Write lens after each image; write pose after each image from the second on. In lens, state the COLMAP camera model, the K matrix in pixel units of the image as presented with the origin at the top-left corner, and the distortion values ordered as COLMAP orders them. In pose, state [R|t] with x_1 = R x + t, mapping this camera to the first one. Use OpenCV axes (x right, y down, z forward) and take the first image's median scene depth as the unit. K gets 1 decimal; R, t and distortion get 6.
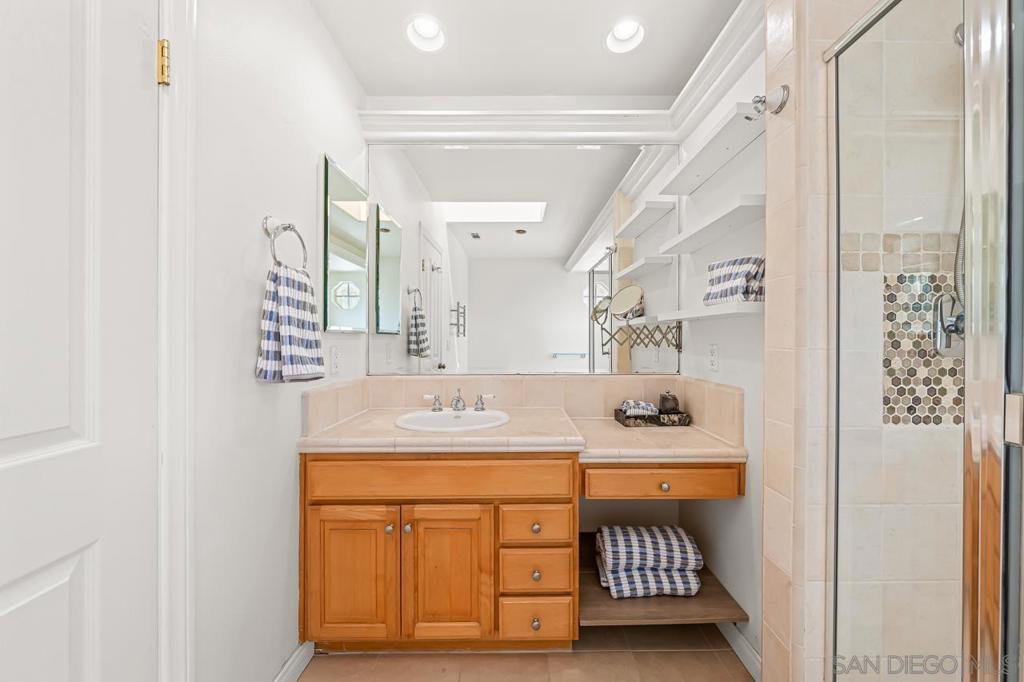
lens RADIAL K [[347.9, 0, 518.0], [0, 347.9, 341.2], [0, 0, 1]] dist [-0.000368, 0.000189]
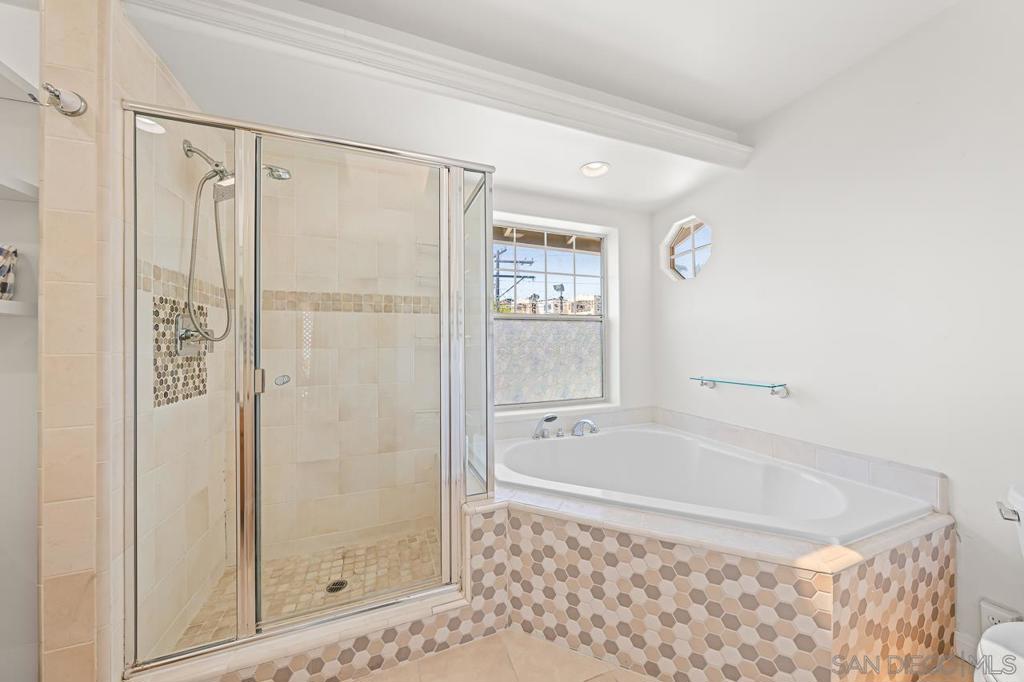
lens RADIAL K [[347.9, 0, 518.0], [0, 347.9, 341.2], [0, 0, 1]] dist [-0.000368, 0.000189]
pose [[-0.357661, 0.006236, 0.933831, -0.681310], [0.009448, 0.999951, -0.003059, 0.000507], [-0.933804, 0.007729, -0.357702, 0.177406]]
